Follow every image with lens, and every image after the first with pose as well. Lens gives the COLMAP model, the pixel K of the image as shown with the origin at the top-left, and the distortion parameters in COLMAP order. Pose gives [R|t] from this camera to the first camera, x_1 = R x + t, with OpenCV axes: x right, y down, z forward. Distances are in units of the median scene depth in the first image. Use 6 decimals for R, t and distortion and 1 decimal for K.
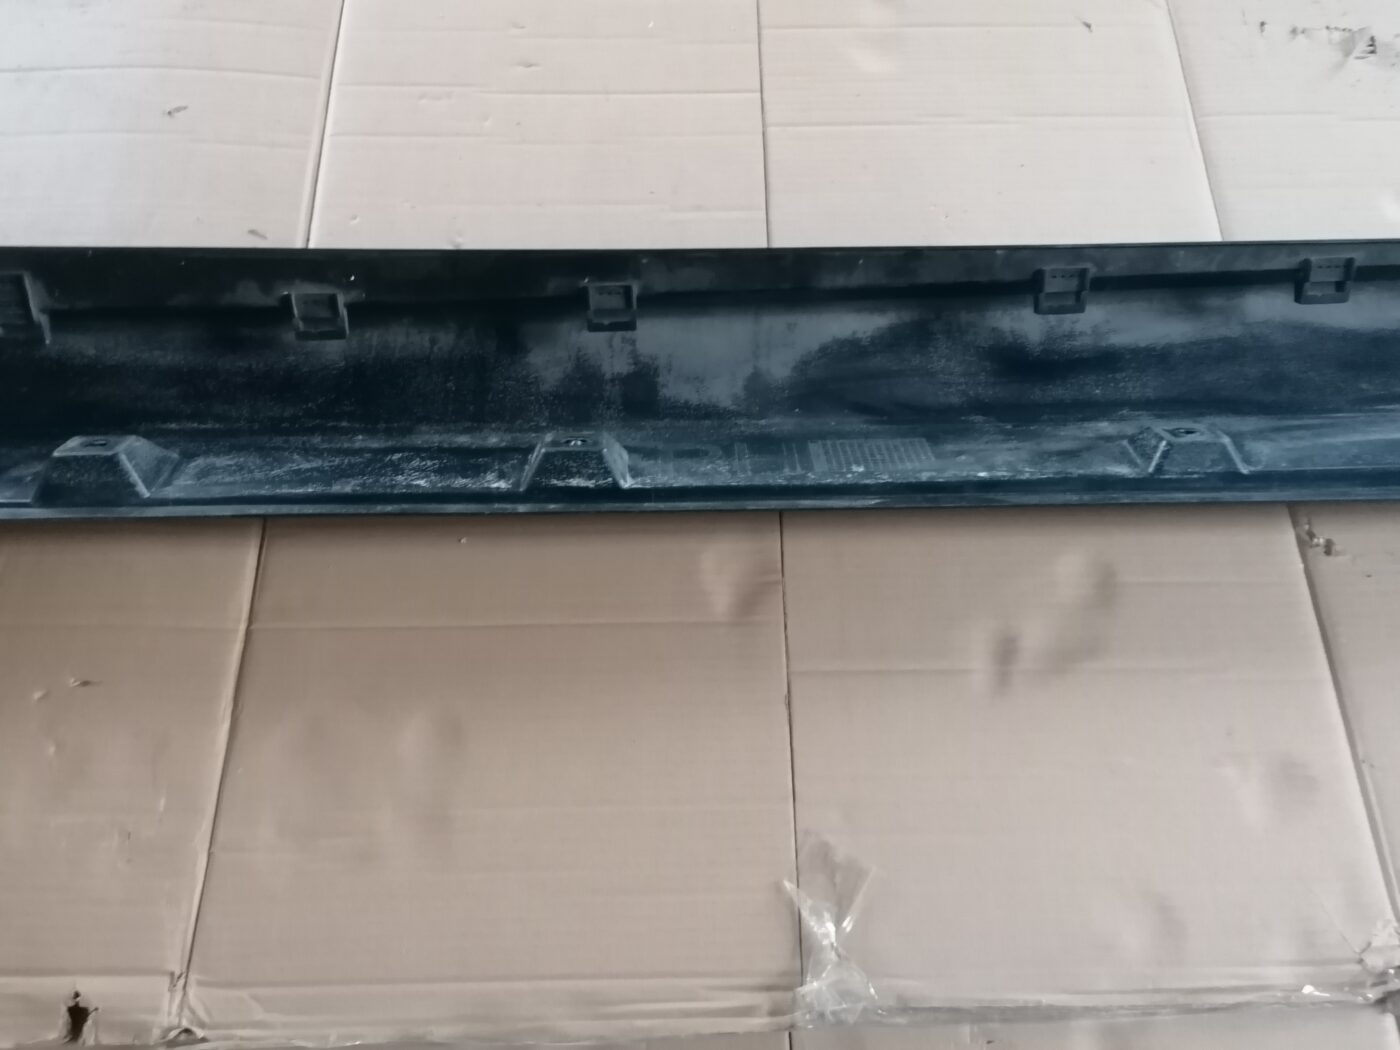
lens RADIAL K [[1210.1, 0, 702.8], [0, 1210.1, 504.2], [0, 0, 1]] dist [0.106715, -0.144453]
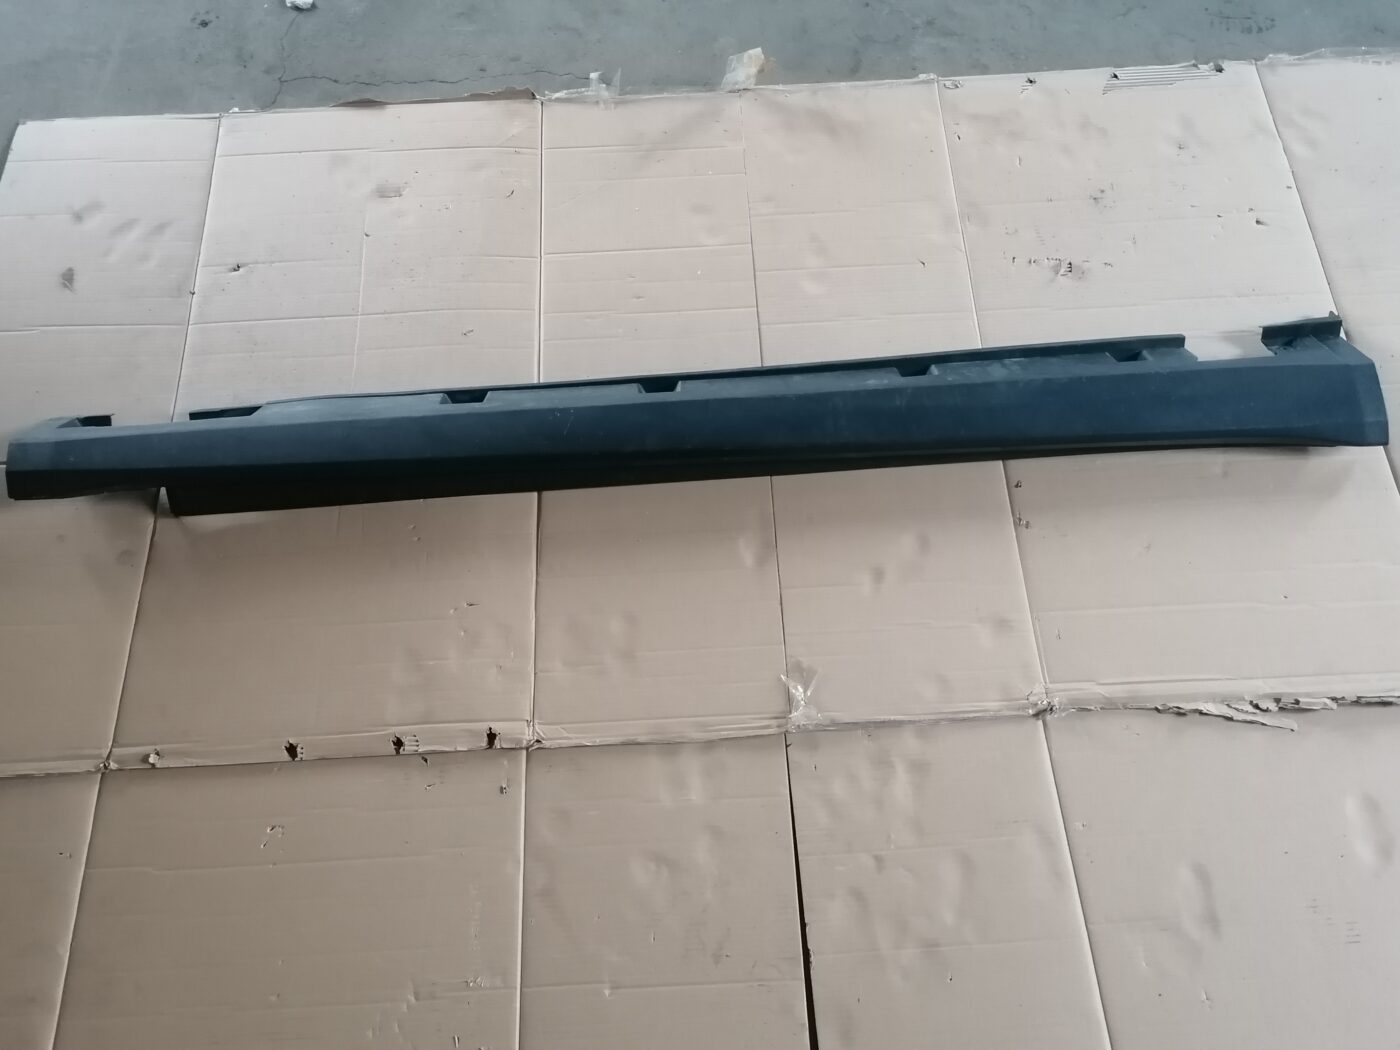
lens RADIAL K [[1155.5, 0, 700.0], [0, 1155.5, 525.0], [0, 0, 1]] dist [0.101020, -0.129541]
pose [[0.999192, -0.039354, -0.008200, -0.053018], [0.039386, 0.999217, 0.003792, 0.005033], [0.008045, -0.004112, 0.999959, -1.085473]]
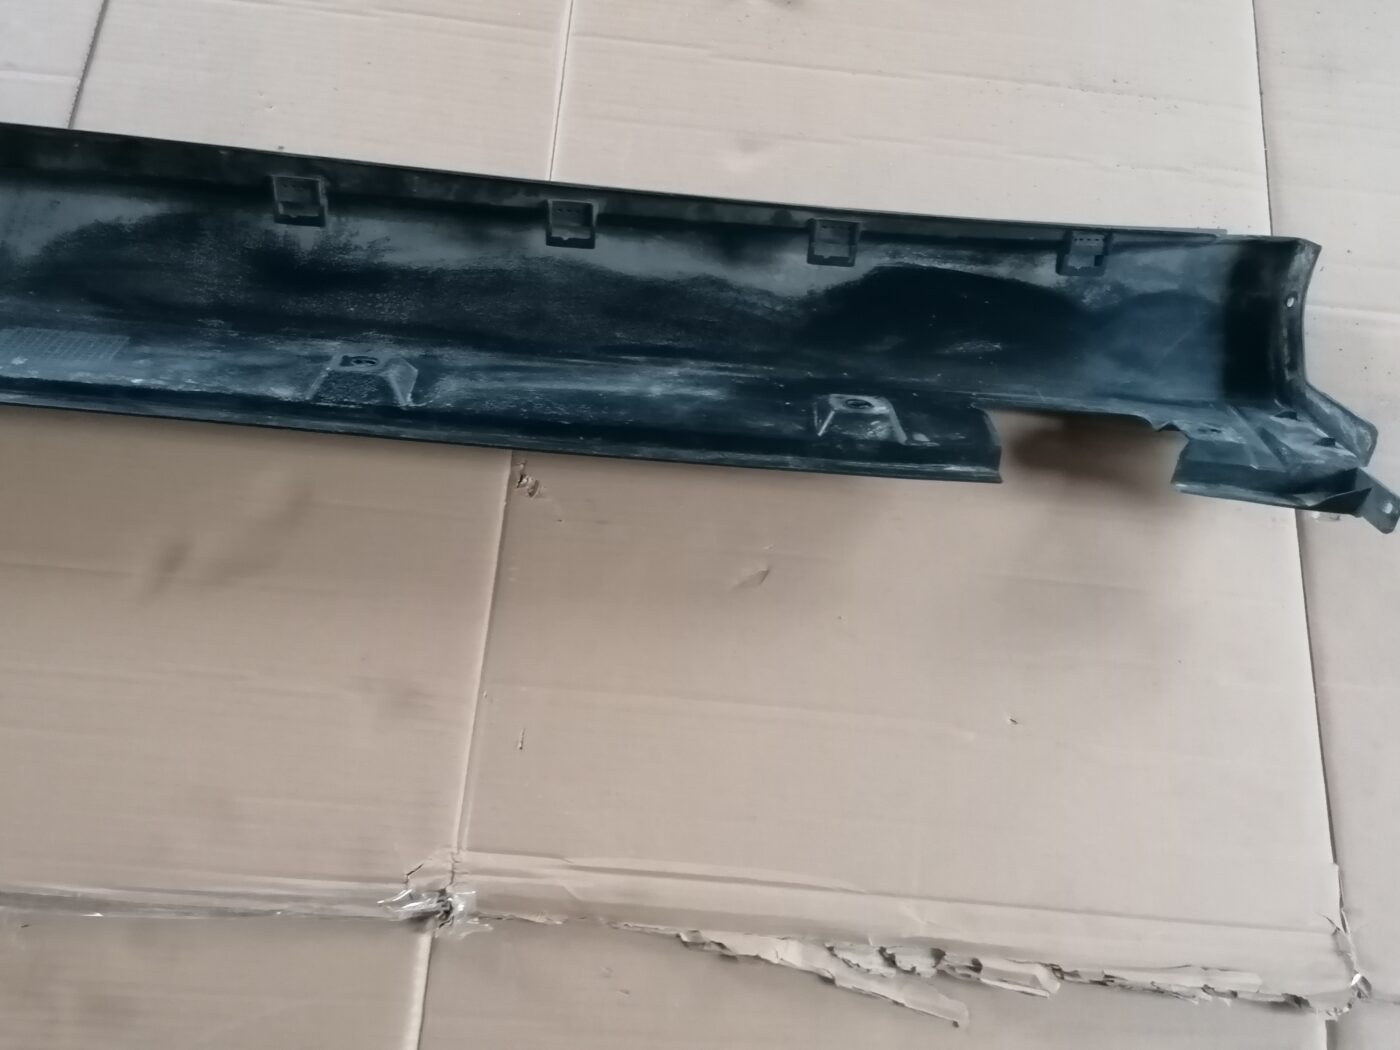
lens RADIAL K [[1210.1, 0, 702.8], [0, 1210.1, 504.2], [0, 0, 1]] dist [0.106715, -0.144453]
pose [[0.994082, 0.103854, 0.031848, 0.635863], [-0.106757, 0.988211, 0.109735, -0.080698], [-0.020076, -0.112485, 0.993451, -0.010070]]
